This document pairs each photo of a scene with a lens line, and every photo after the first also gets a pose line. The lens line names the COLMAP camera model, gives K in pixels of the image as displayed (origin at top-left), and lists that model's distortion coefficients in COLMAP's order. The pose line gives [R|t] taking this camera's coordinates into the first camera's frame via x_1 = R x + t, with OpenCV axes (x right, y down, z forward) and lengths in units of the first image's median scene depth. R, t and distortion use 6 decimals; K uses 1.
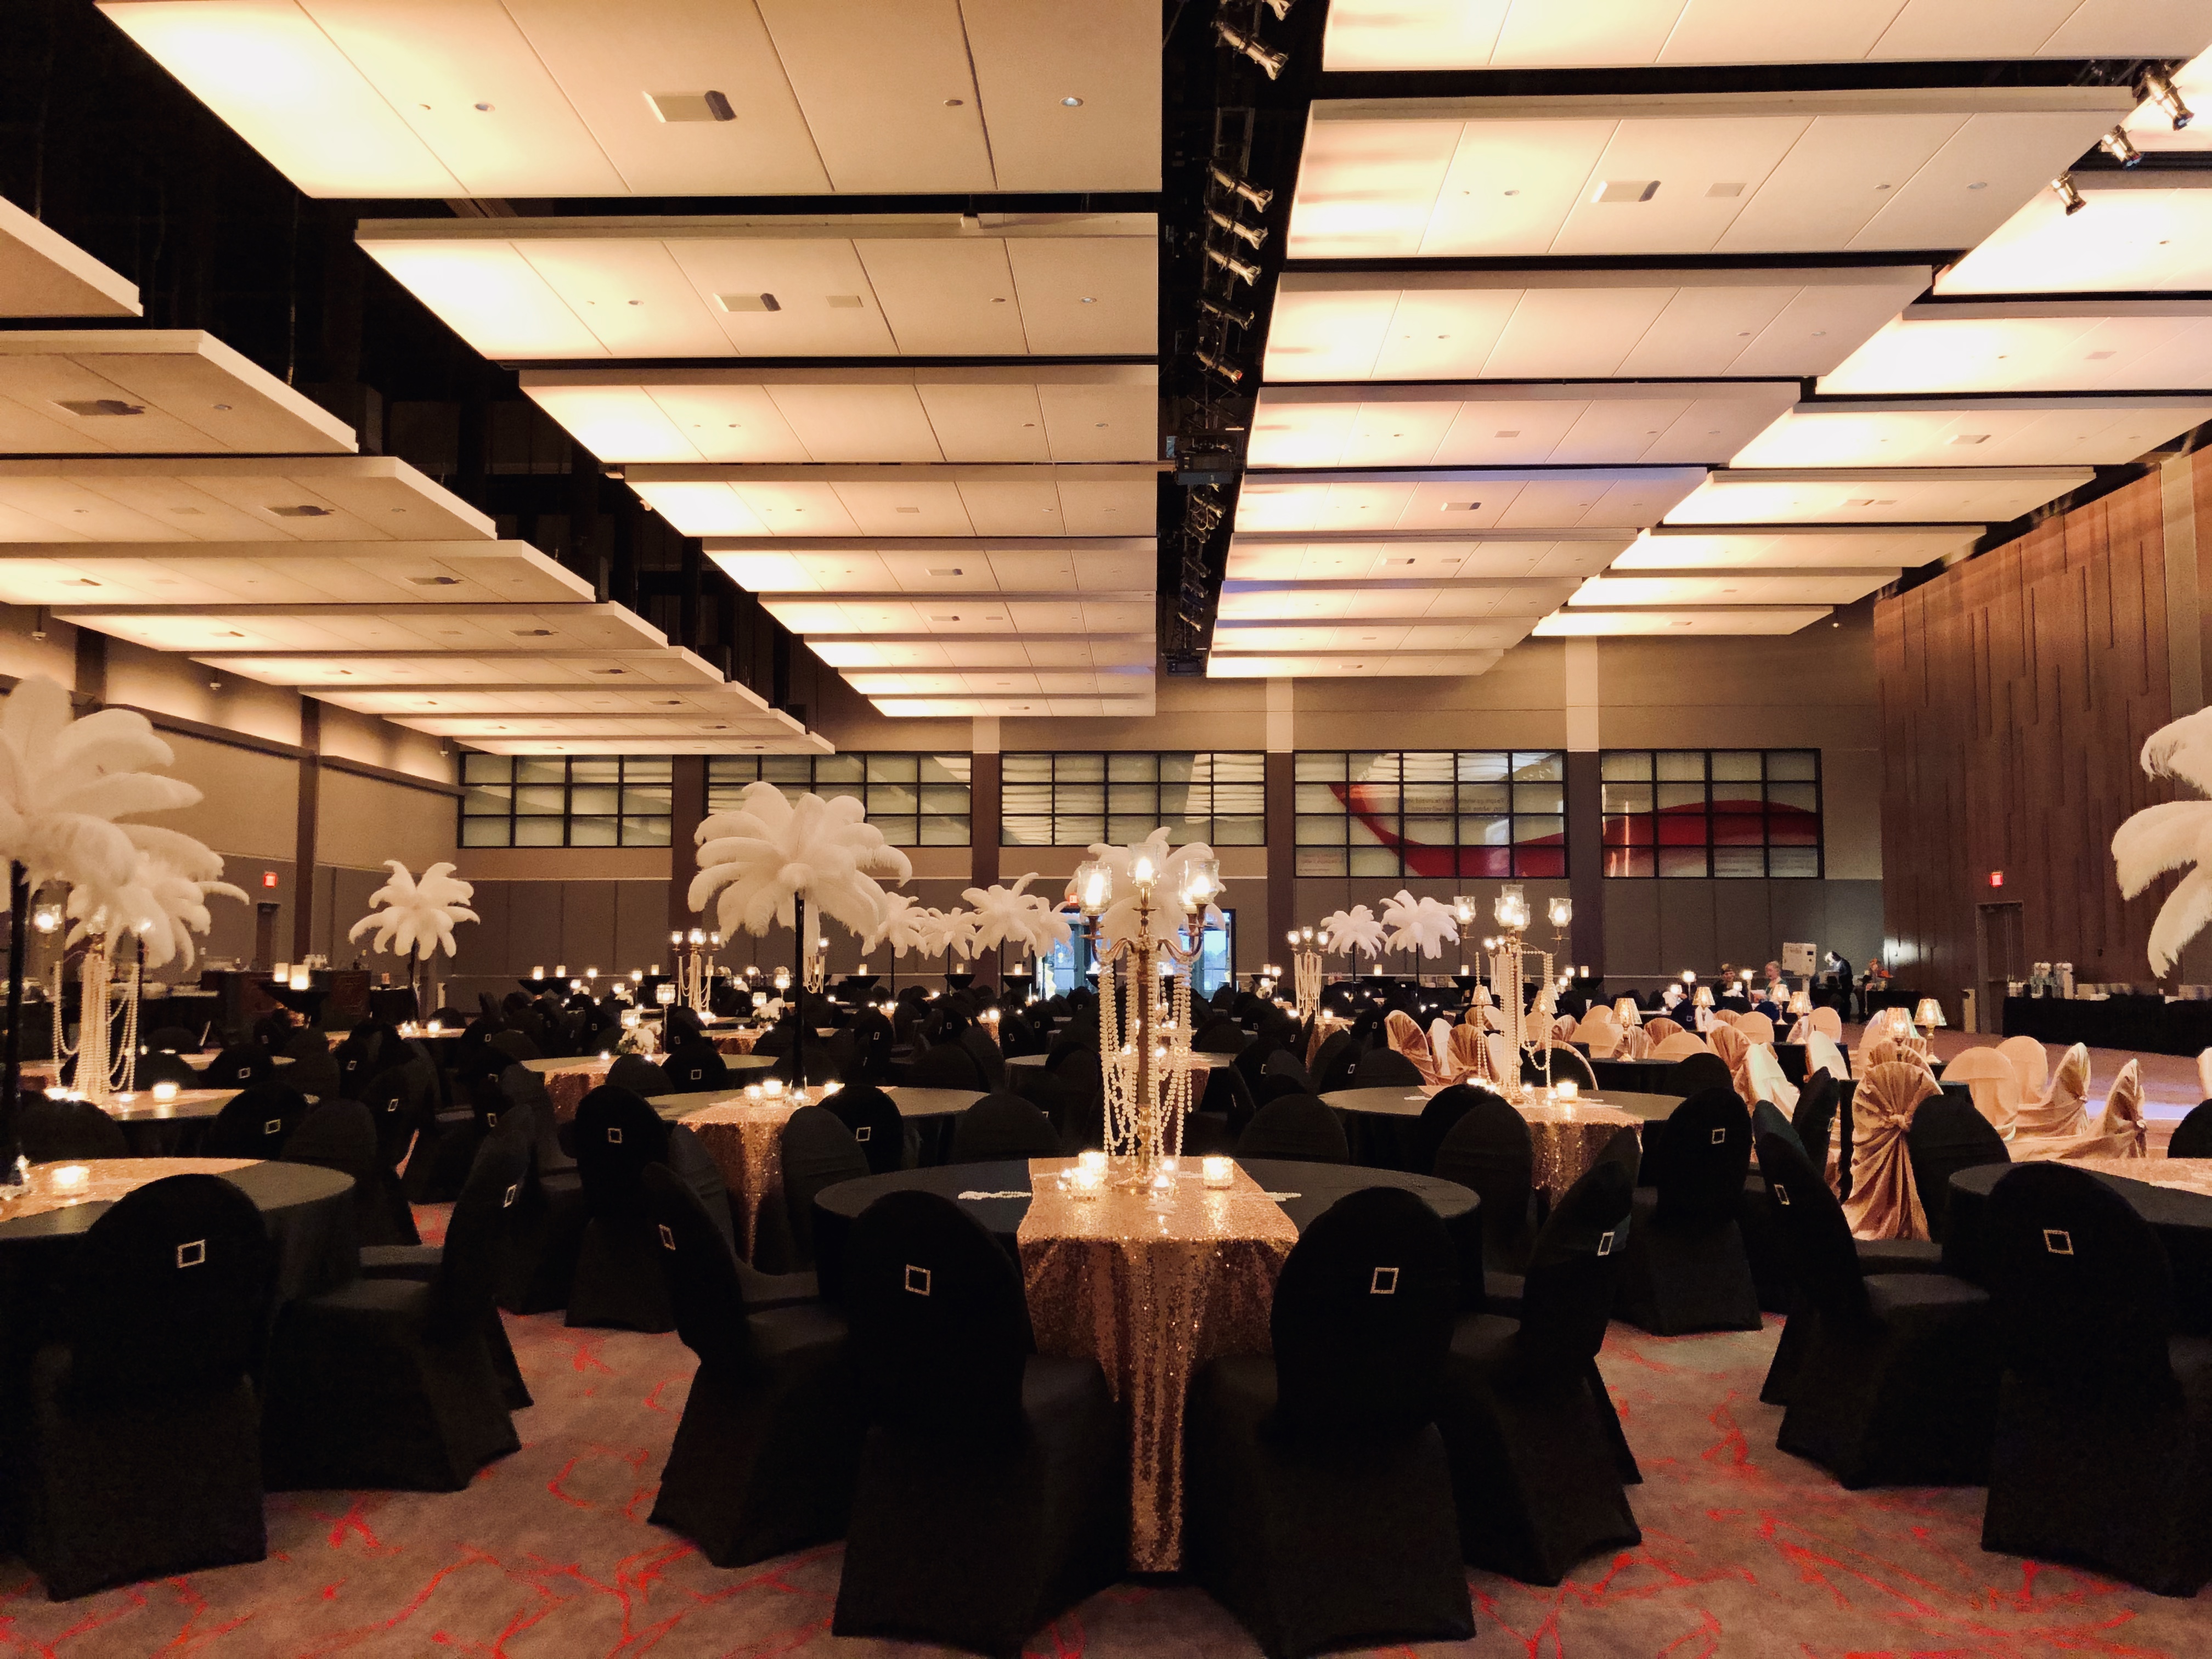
lens RADIAL K [[1817.0, 0, 1118.5], [0, 1817.0, 843.0], [0, 0, 1]] dist [0.073699, -0.049032]
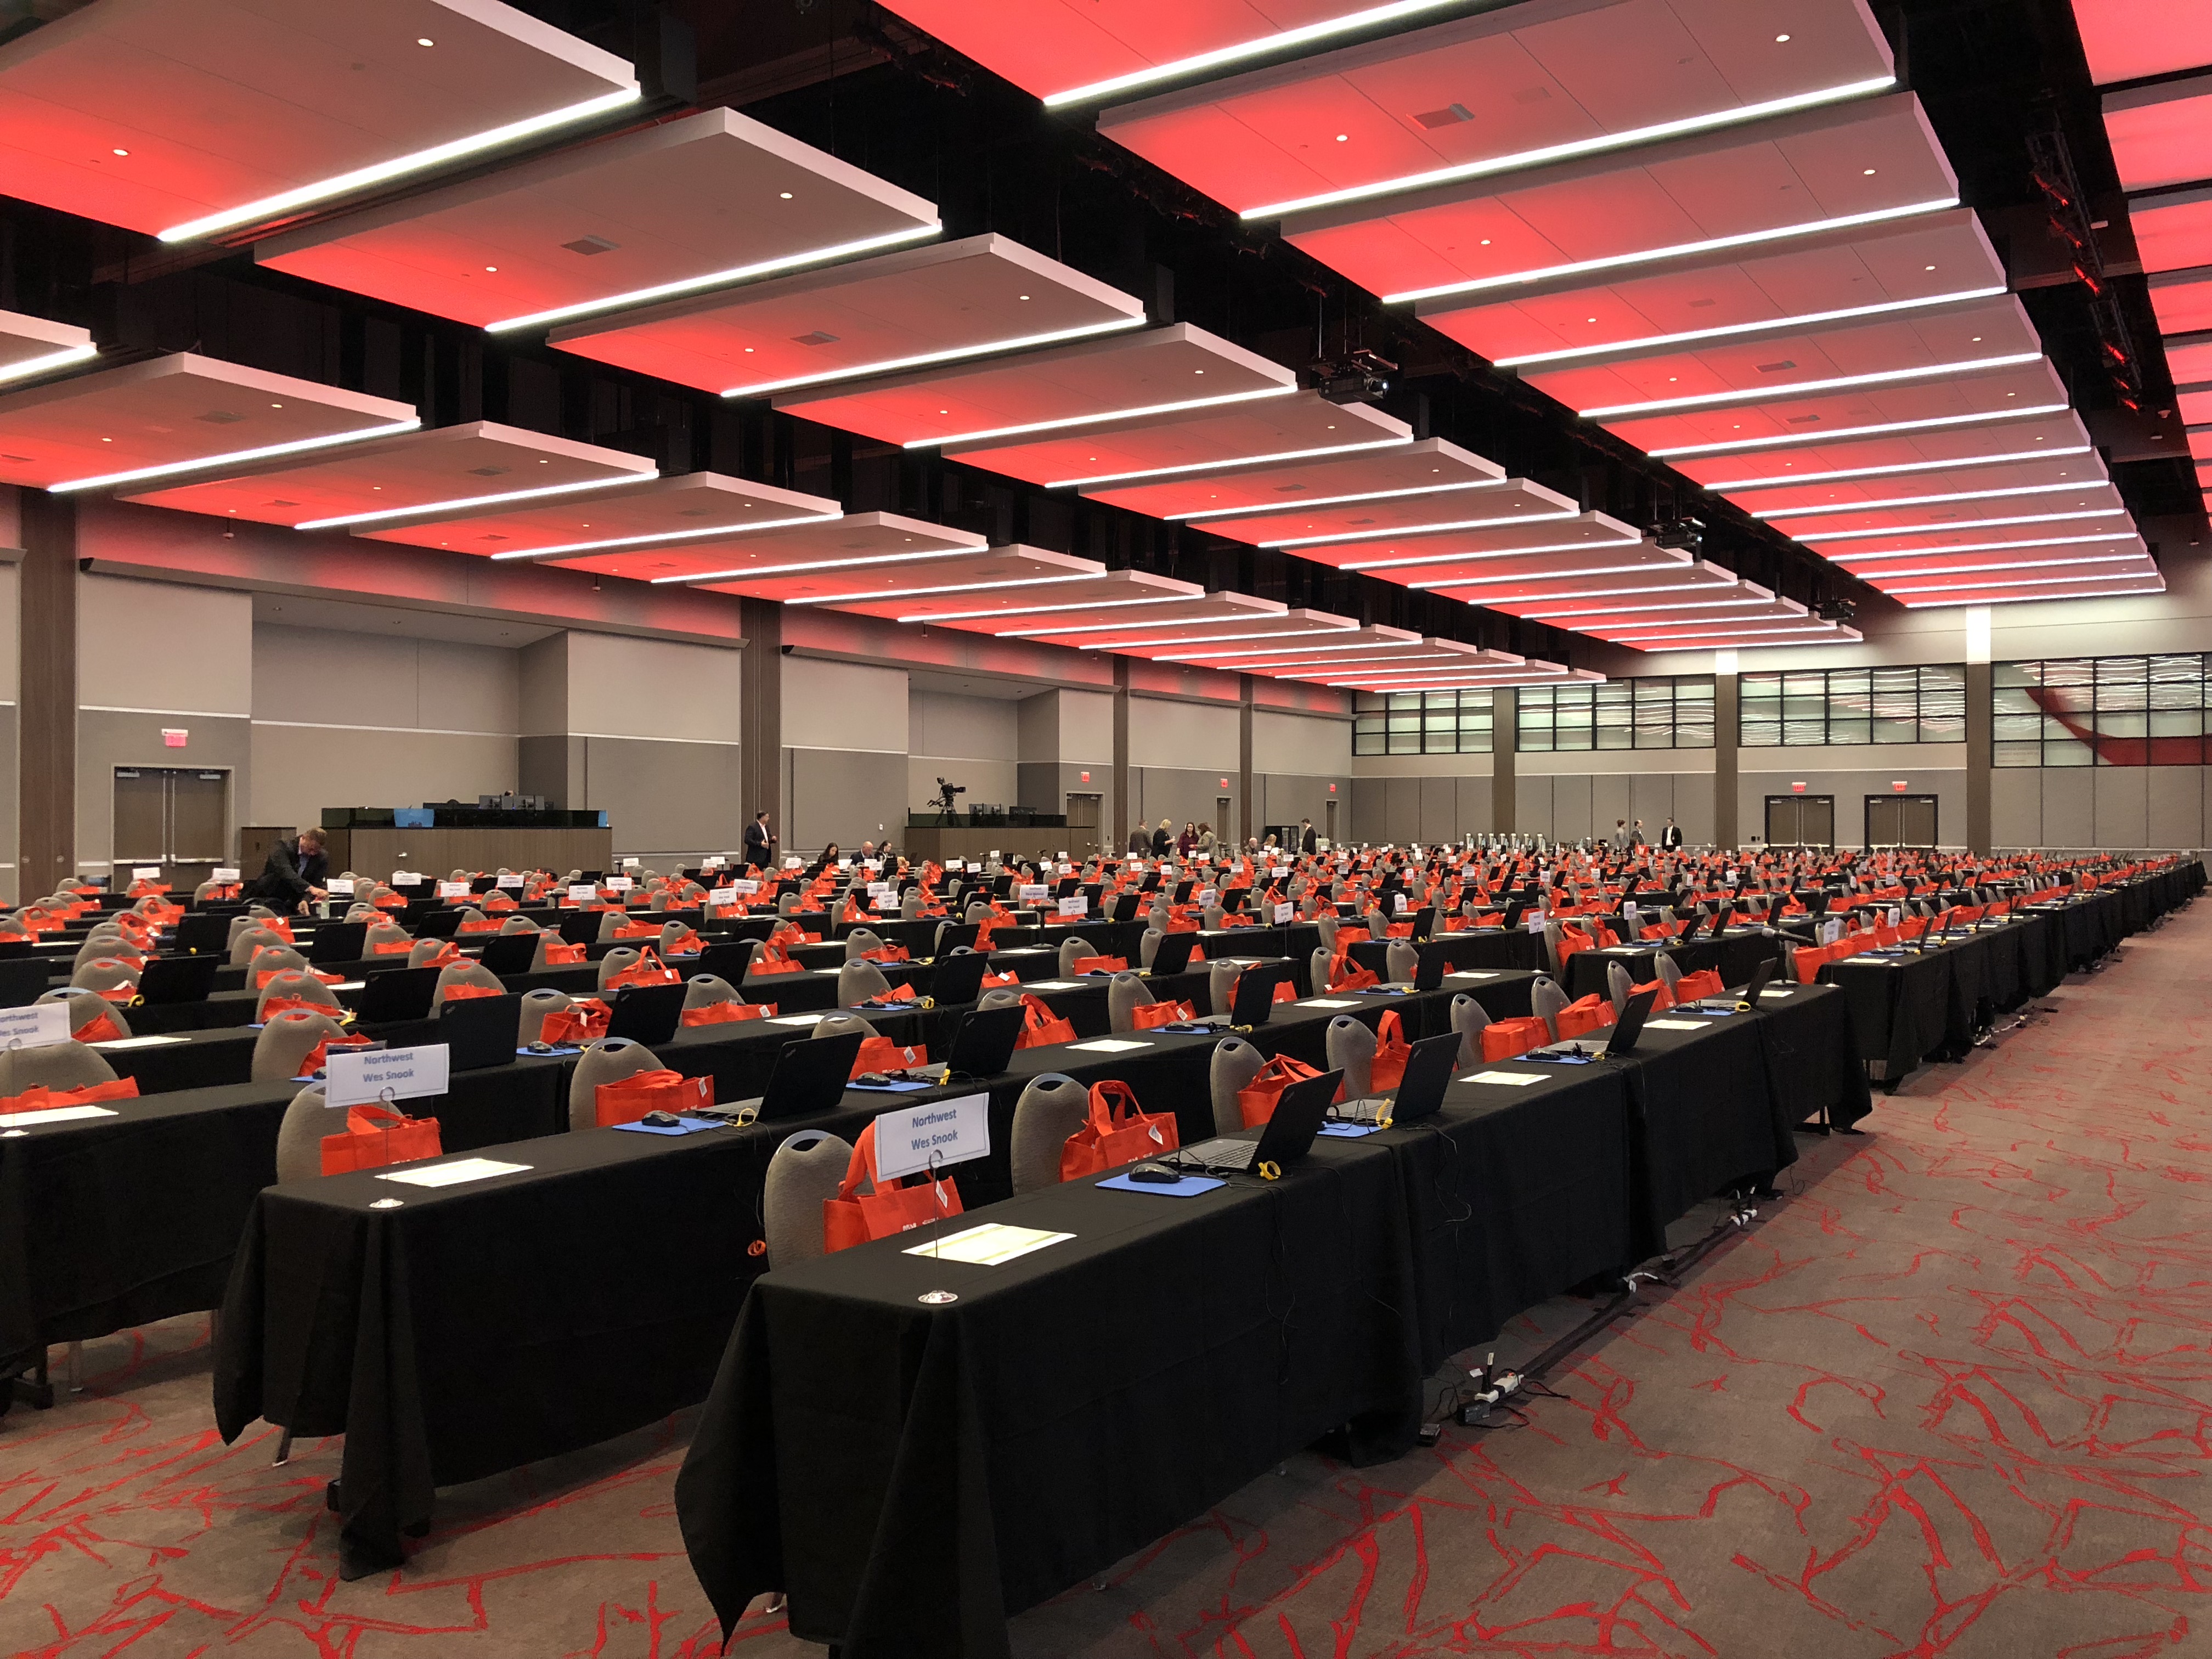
lens RADIAL K [[1817.0, 0, 1103.9], [0, 1817.0, 815.5], [0, 0, 1]] dist [0.073699, -0.049032]
pose [[0.856132, -0.005130, -0.516732, 0.218465], [0.029479, 0.998807, 0.038925, -0.014031], [0.515915, -0.048557, 0.855262, -0.345794]]
